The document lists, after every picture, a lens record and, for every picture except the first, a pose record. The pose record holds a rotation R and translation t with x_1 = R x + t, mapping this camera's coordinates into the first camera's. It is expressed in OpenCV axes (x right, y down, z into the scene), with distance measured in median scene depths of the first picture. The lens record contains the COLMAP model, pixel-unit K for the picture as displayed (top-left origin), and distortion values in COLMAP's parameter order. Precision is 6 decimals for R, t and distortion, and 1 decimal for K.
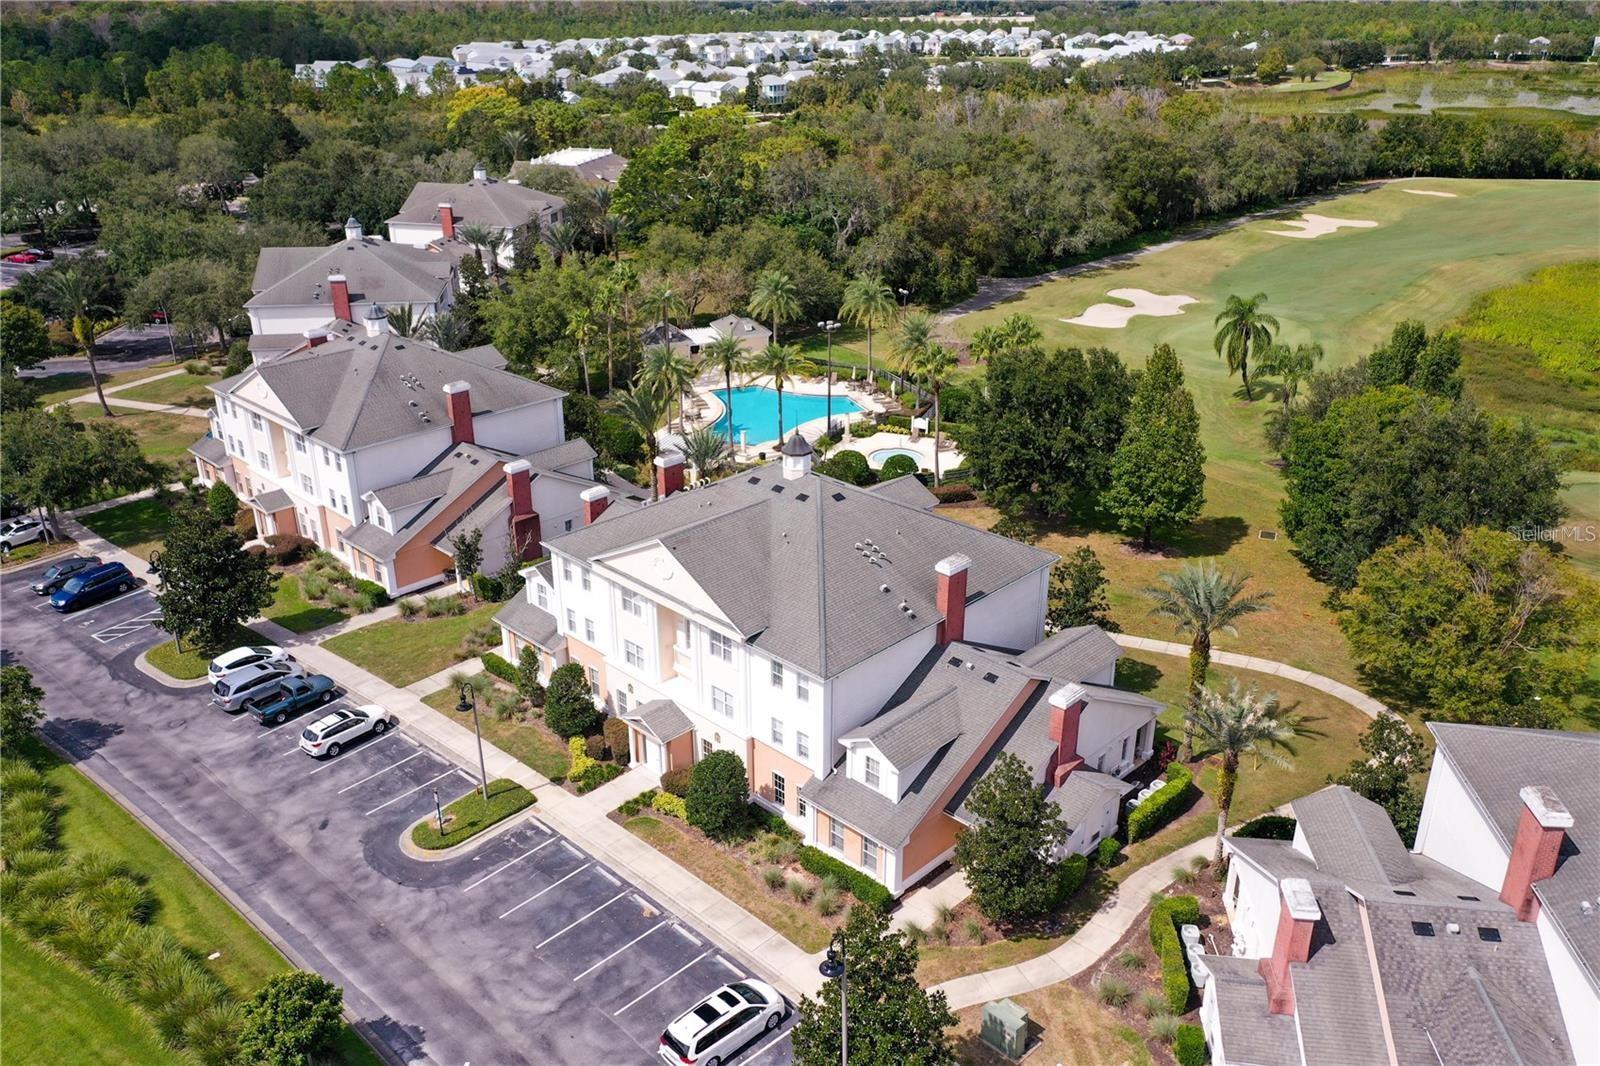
lens RADIAL K [[1272.8, 0, 794.5], [0, 1272.8, 537.3], [0, 0, 1]] dist [0.011683, 0.053243]
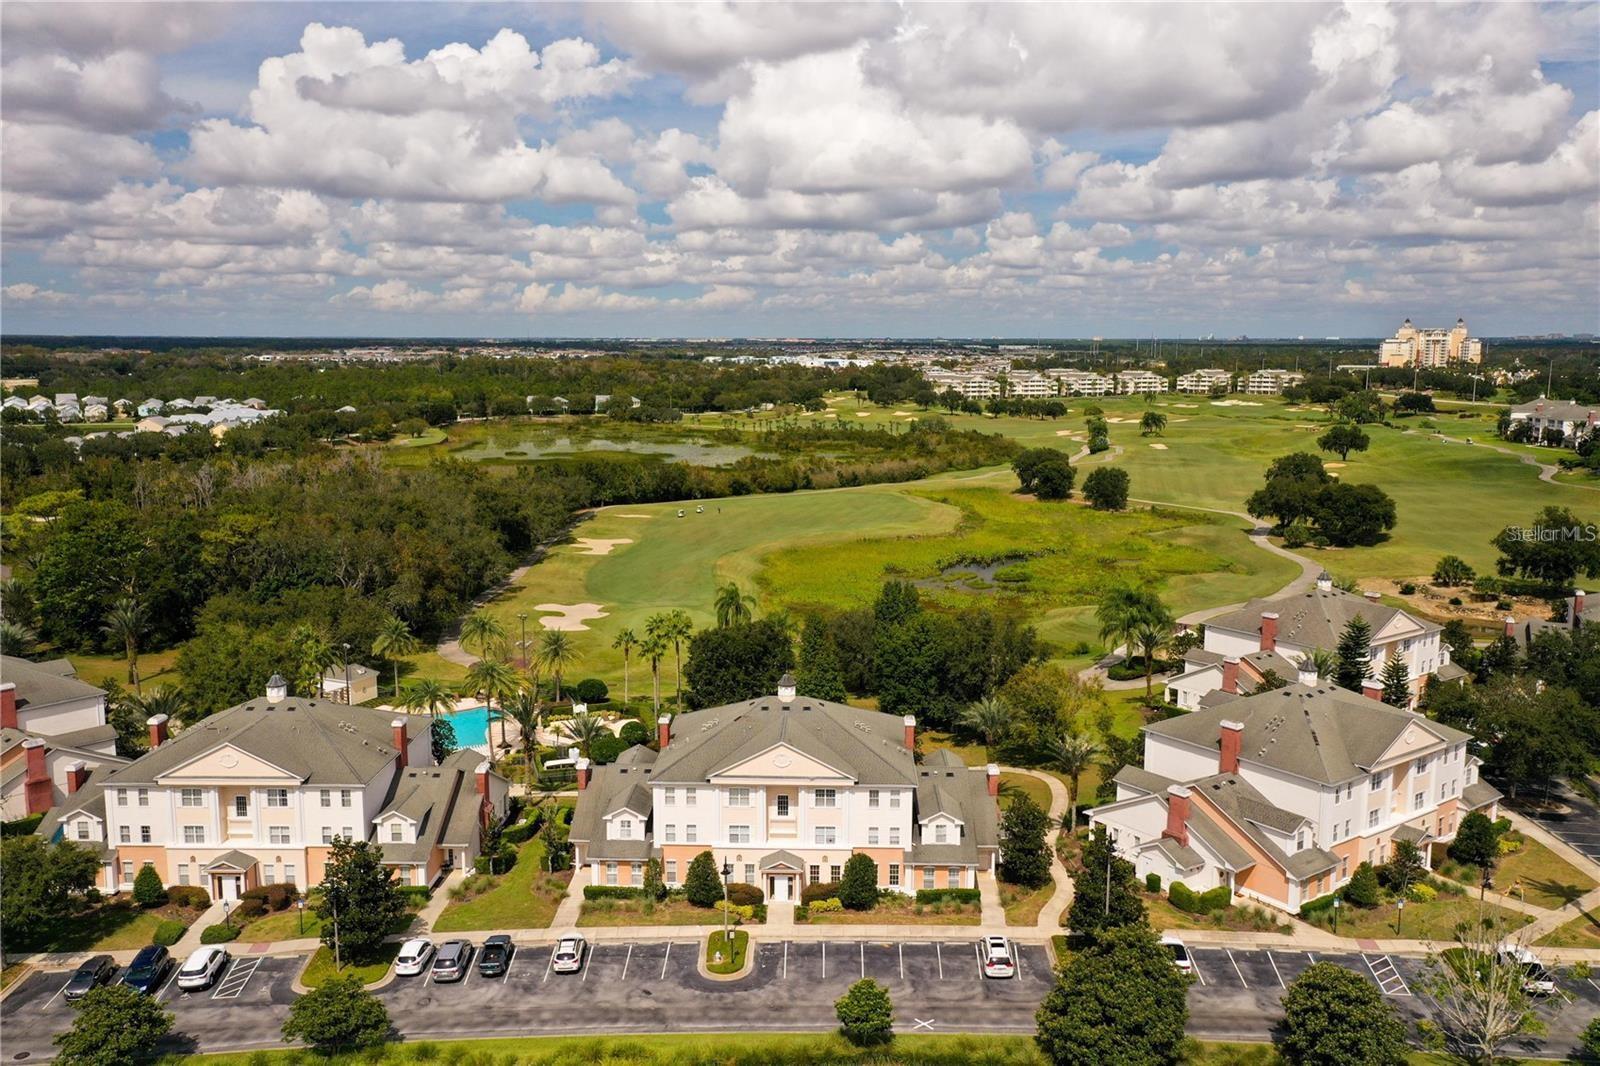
lens RADIAL K [[1272.8, 0, 794.5], [0, 1272.8, 537.3], [0, 0, 1]] dist [0.011683, 0.053243]
pose [[0.732812, -0.100770, 0.672928, -0.263611], [0.268897, 0.951360, -0.150361, 0.000321], [-0.625045, 0.291135, 0.724264, -0.062958]]
